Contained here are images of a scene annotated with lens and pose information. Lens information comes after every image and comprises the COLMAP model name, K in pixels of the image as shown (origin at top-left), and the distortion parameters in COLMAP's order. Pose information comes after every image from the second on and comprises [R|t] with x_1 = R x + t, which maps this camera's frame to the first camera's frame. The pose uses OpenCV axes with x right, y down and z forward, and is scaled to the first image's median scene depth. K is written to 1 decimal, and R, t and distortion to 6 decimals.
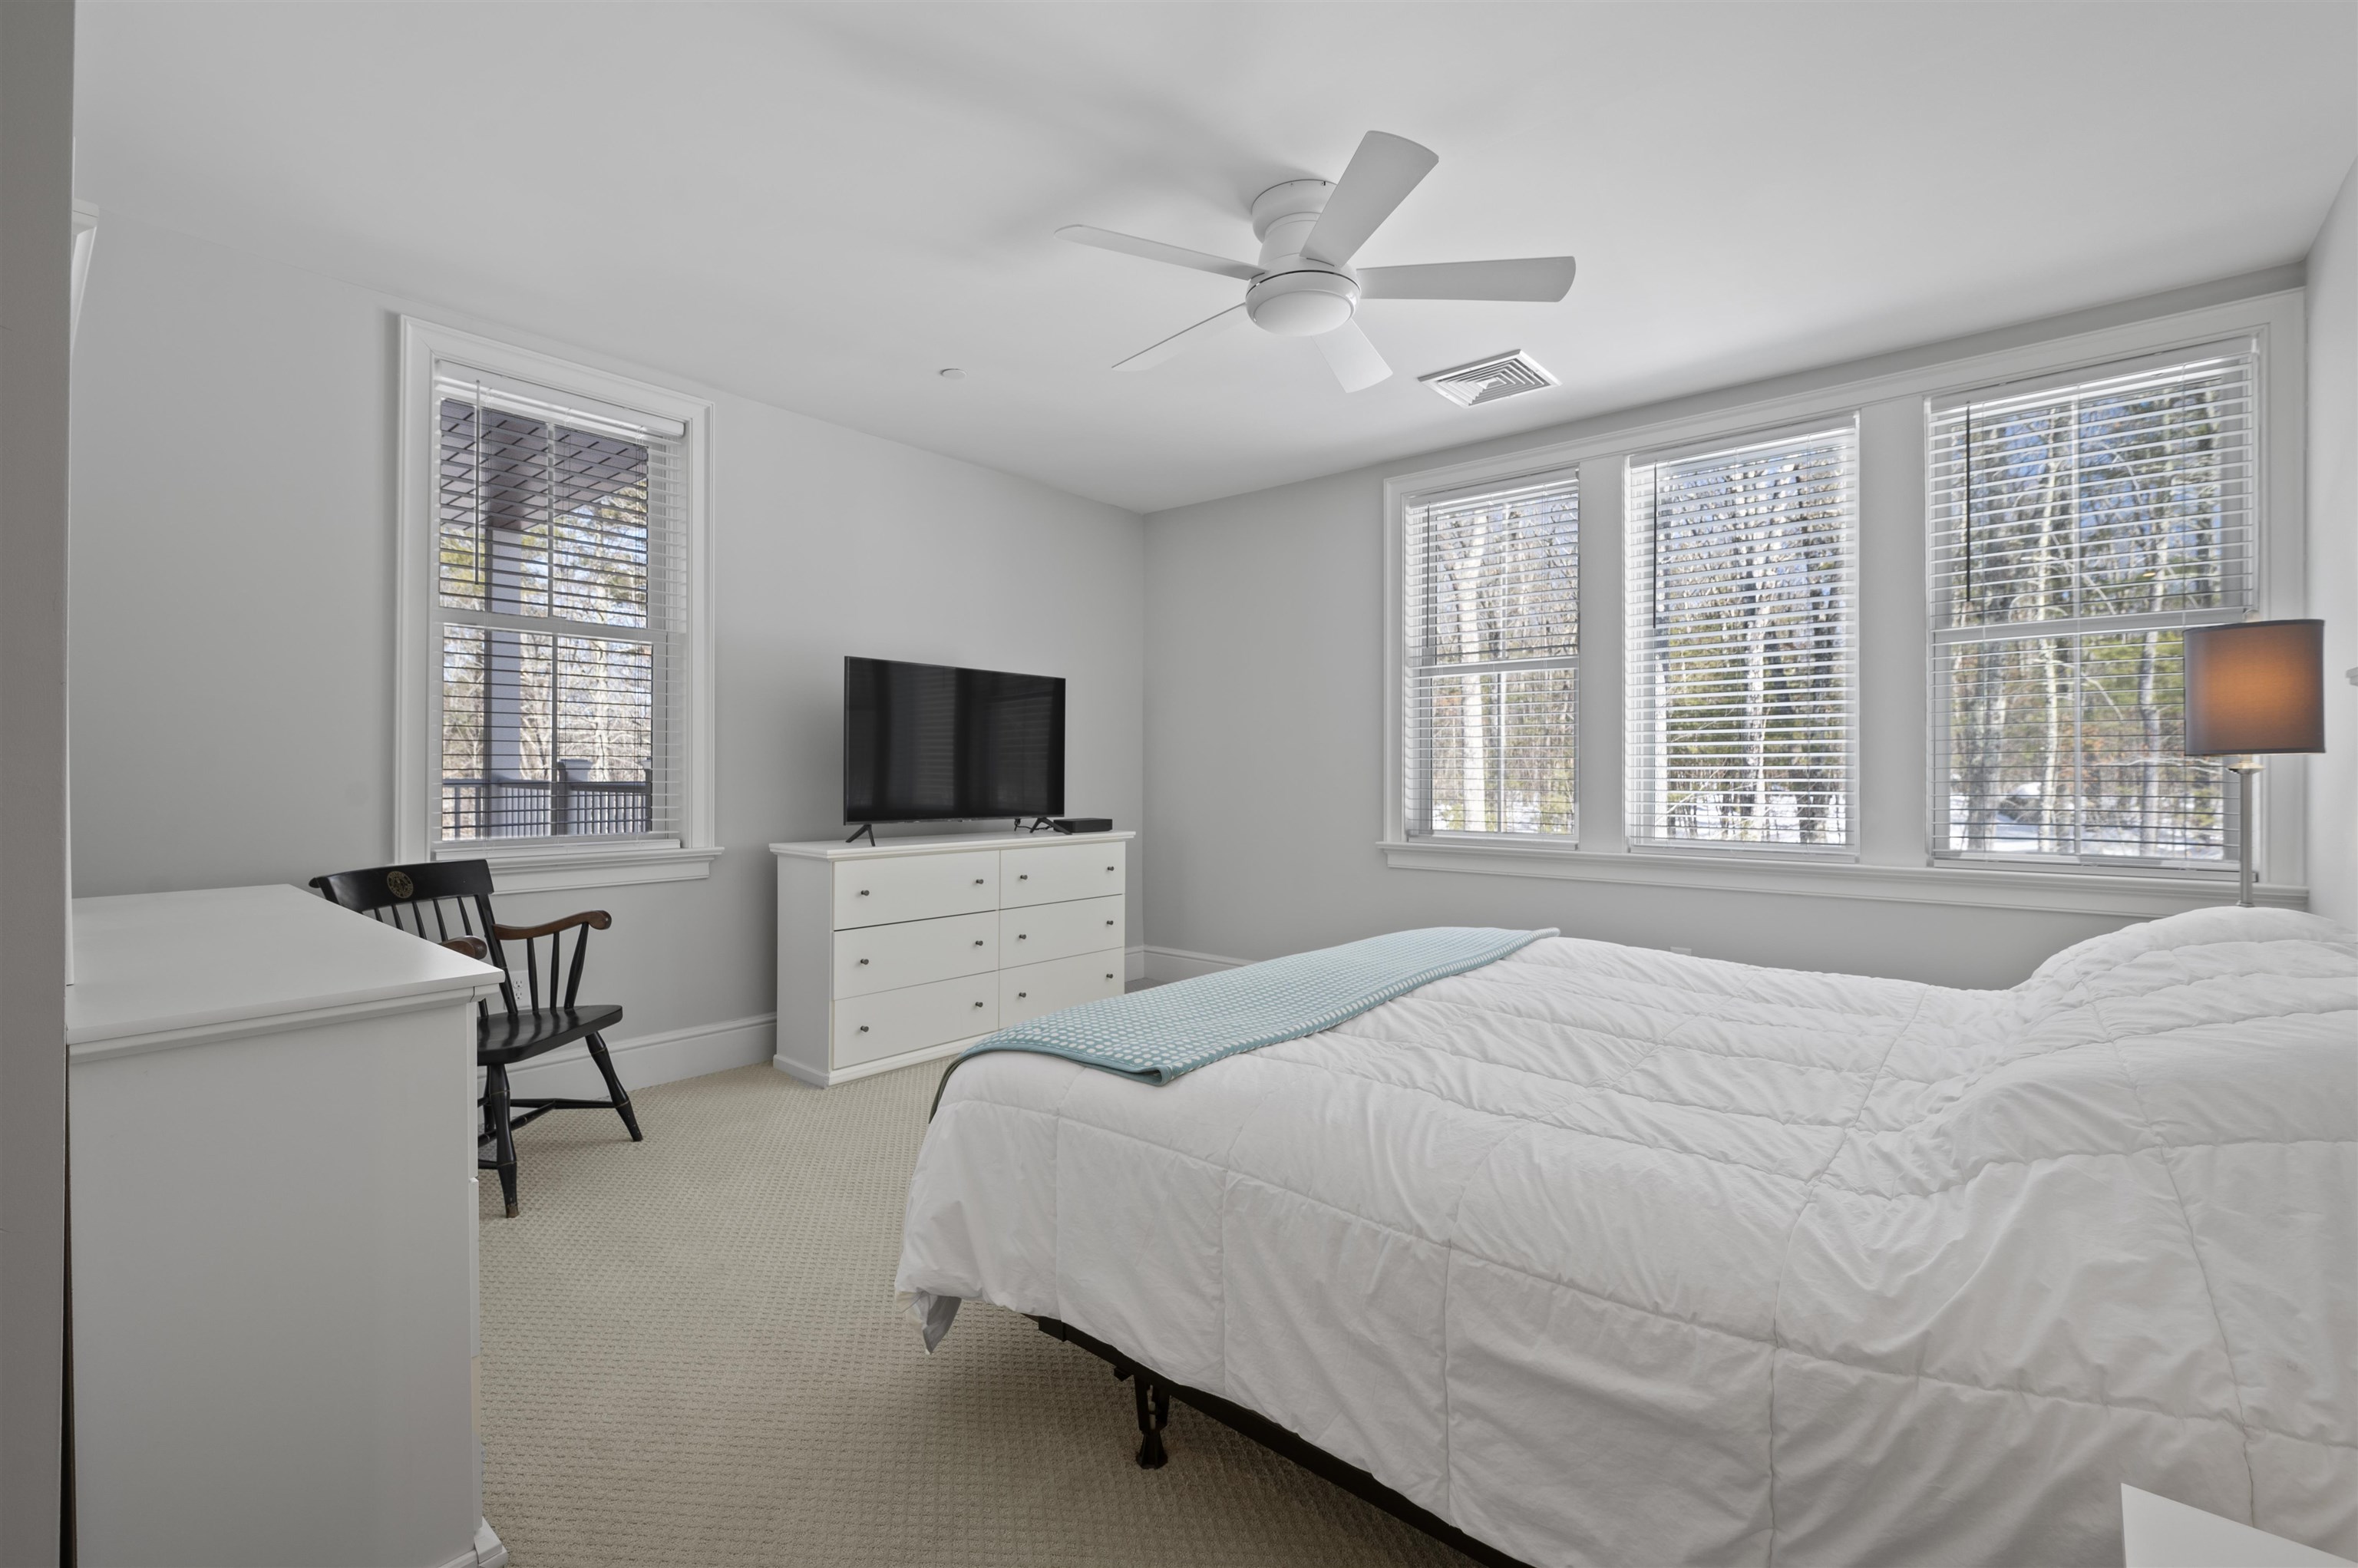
lens RADIAL K [[1006.3, 0, 1189.5], [0, 1006.3, 771.1], [0, 0, 1]] dist [0.001194, -0.000463]
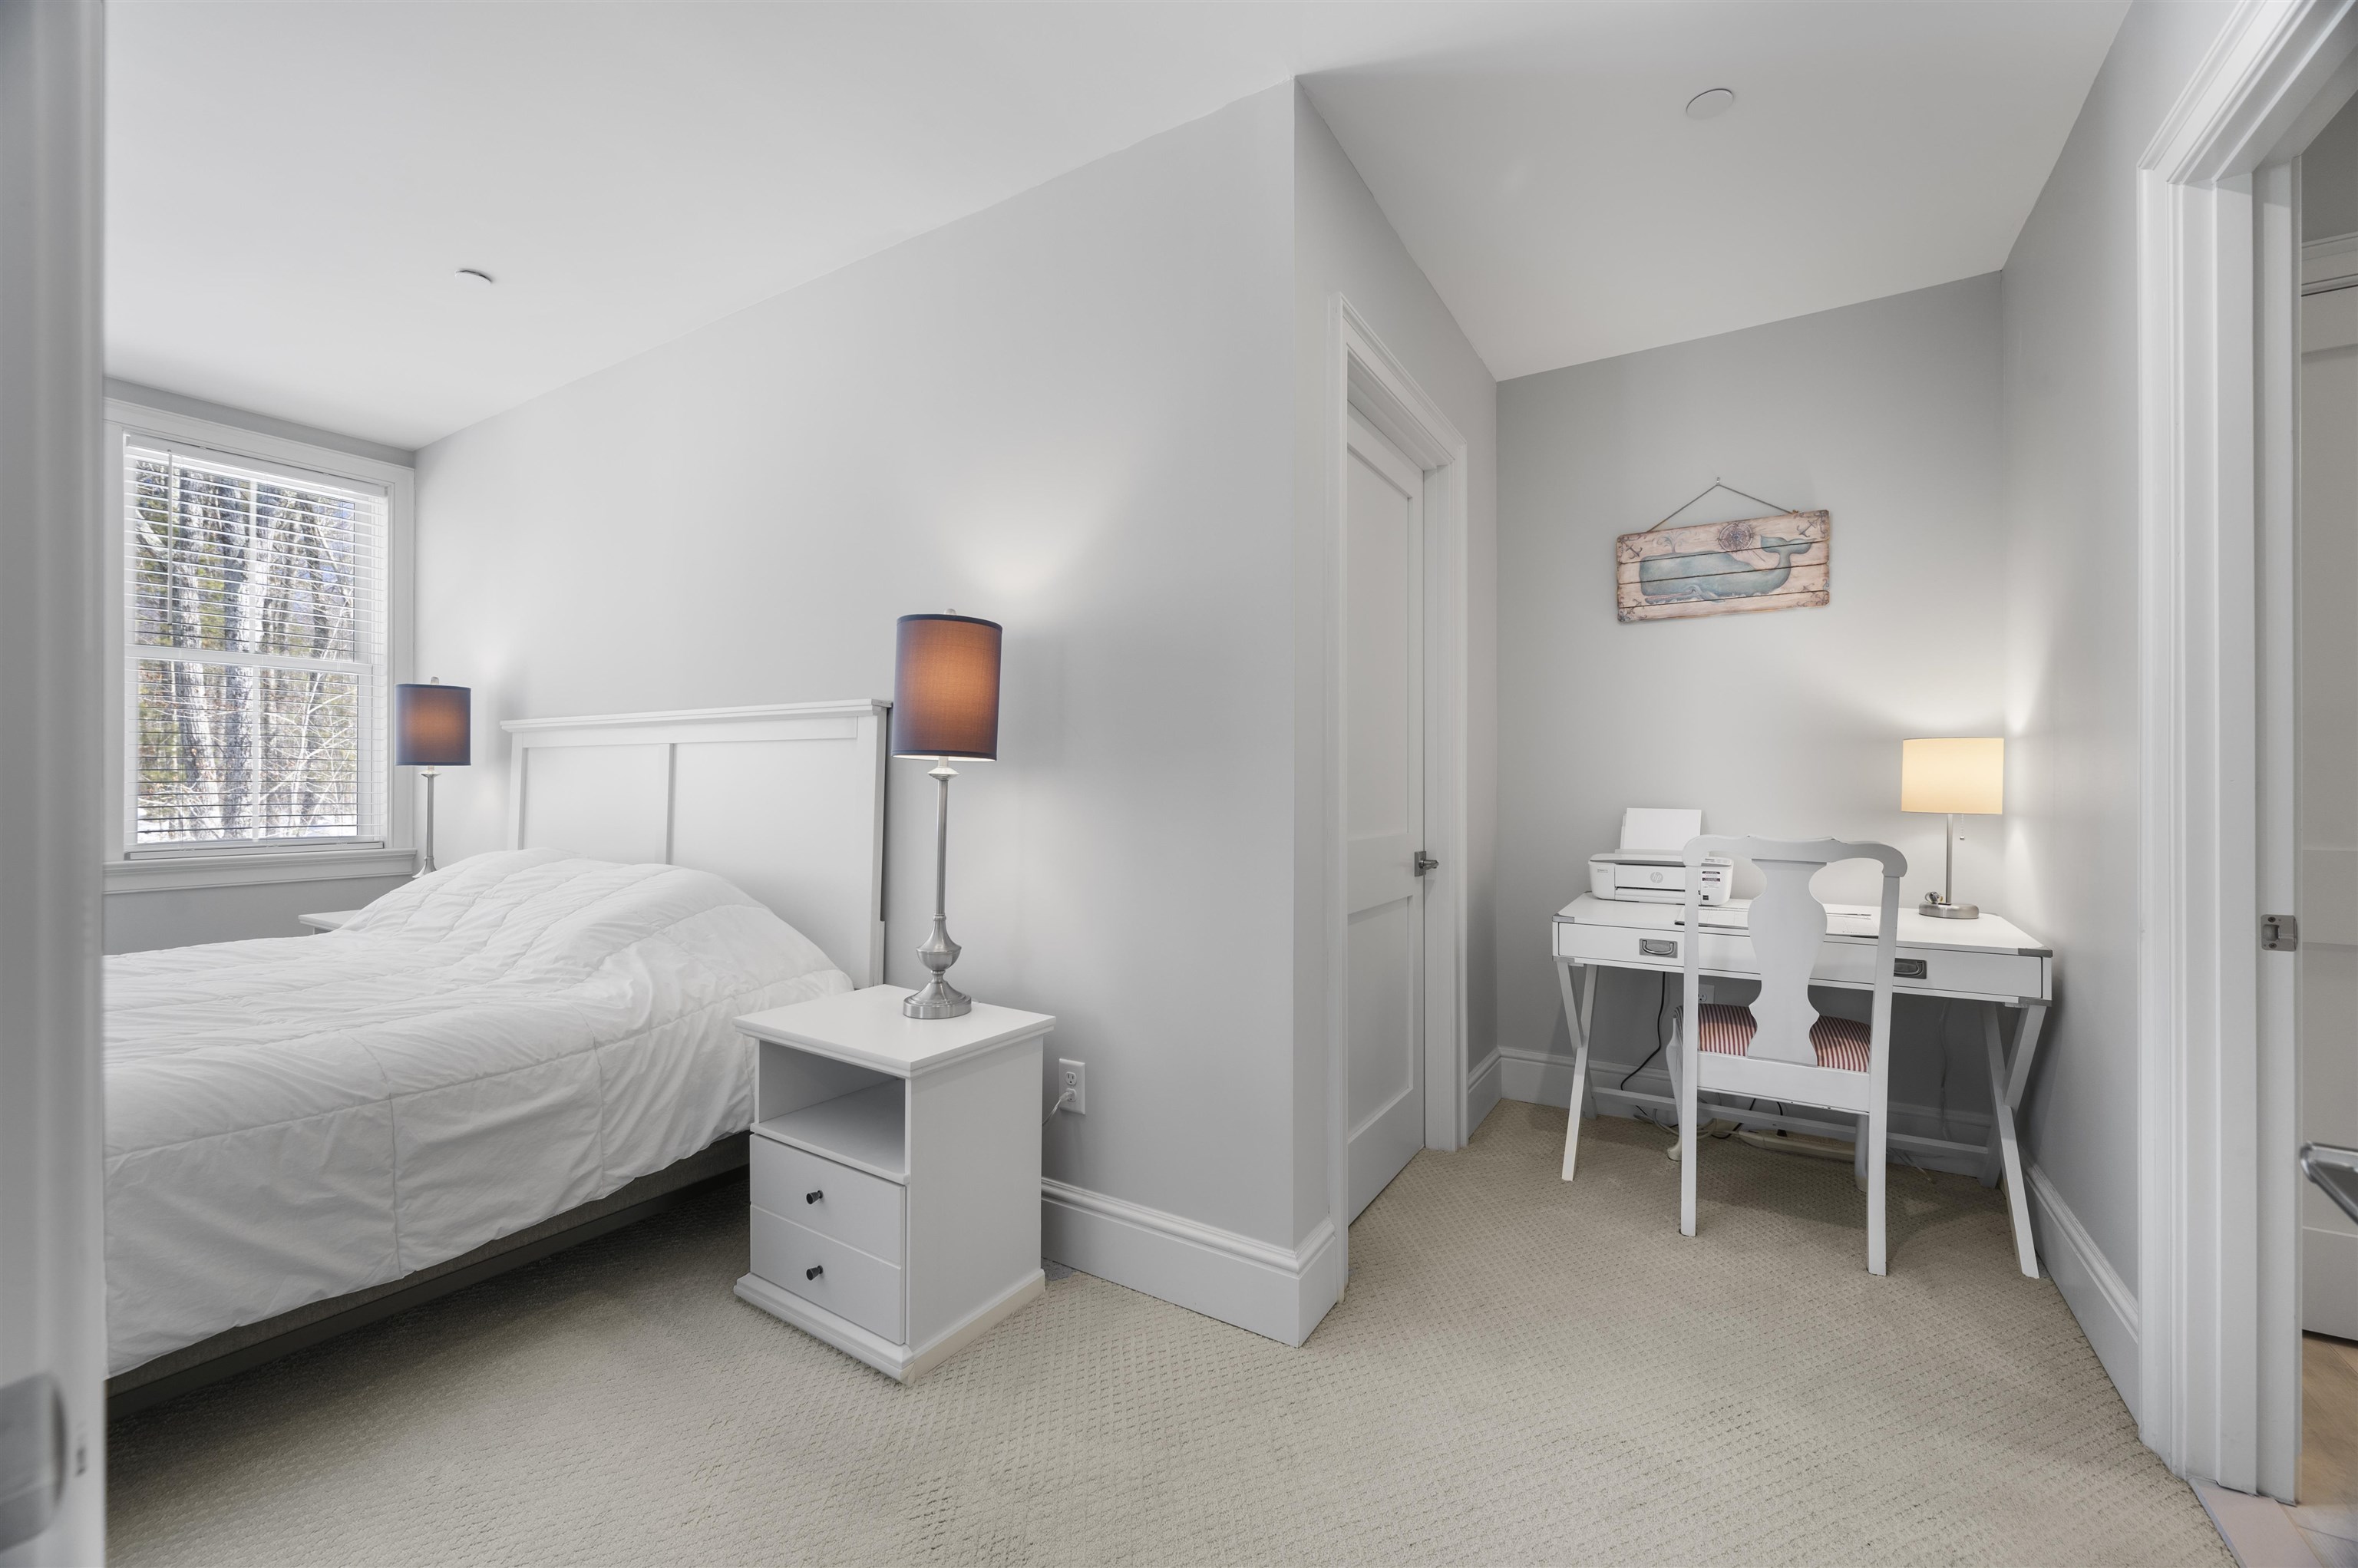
lens RADIAL K [[942.1, 0, 1179.0], [0, 942.1, 784.0], [0, 0, 1]] dist [0.000533, -0.000052]
pose [[-0.149410, 0.000135, 0.988775, -1.426775], [-0.012671, 0.999918, -0.002051, 0.003139], [-0.988694, -0.012835, -0.149396, 0.084174]]
